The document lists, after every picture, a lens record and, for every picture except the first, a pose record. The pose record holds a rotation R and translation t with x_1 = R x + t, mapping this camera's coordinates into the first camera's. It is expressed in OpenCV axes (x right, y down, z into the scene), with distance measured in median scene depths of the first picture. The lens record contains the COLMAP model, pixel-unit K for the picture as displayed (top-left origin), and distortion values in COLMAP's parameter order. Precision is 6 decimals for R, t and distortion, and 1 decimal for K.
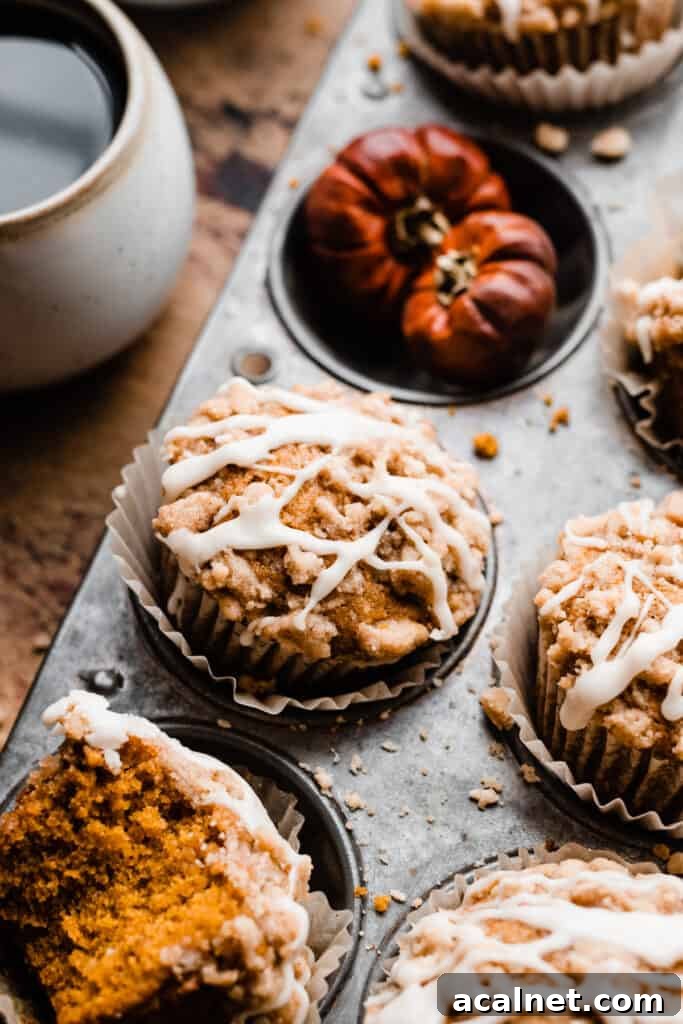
lens RADIAL K [[2303.0, 0, 341.5], [0, 2303.0, 512.0], [0, 0, 1]] dist [-0.028299, -0.075450]
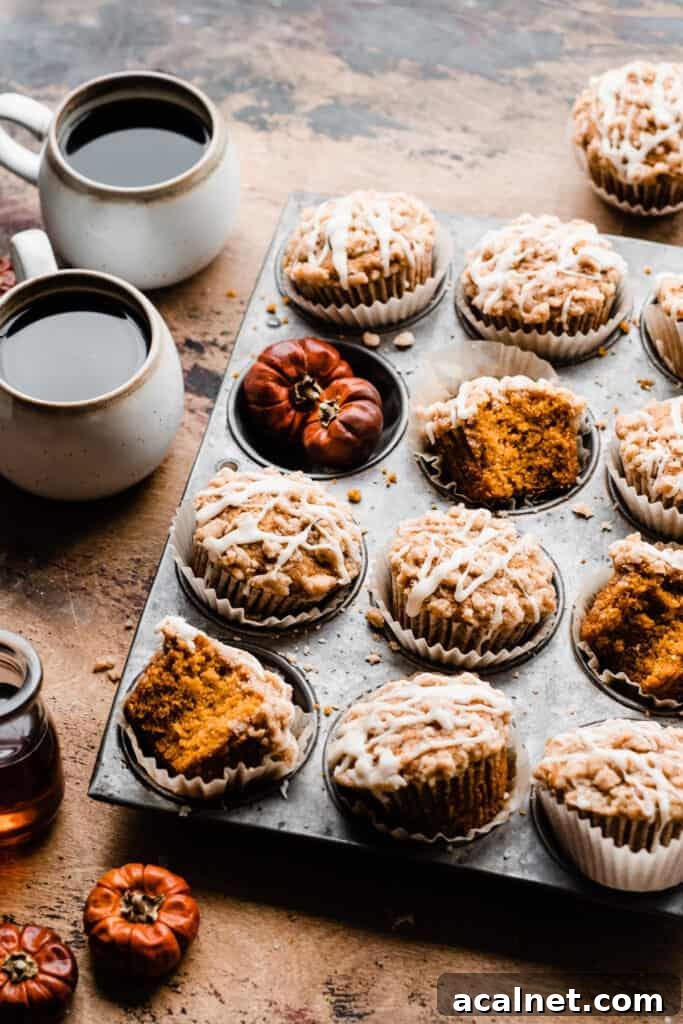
lens RADIAL K [[3227.5, 0, 341.5], [0, 3227.5, 512.0], [0, 0, 1]] dist [-0.148560, 0.005800]
pose [[0.992490, -0.089534, 0.083355, -0.185933], [0.101316, 0.983488, -0.149952, 0.414855], [-0.068553, 0.157271, 0.985173, -1.764844]]
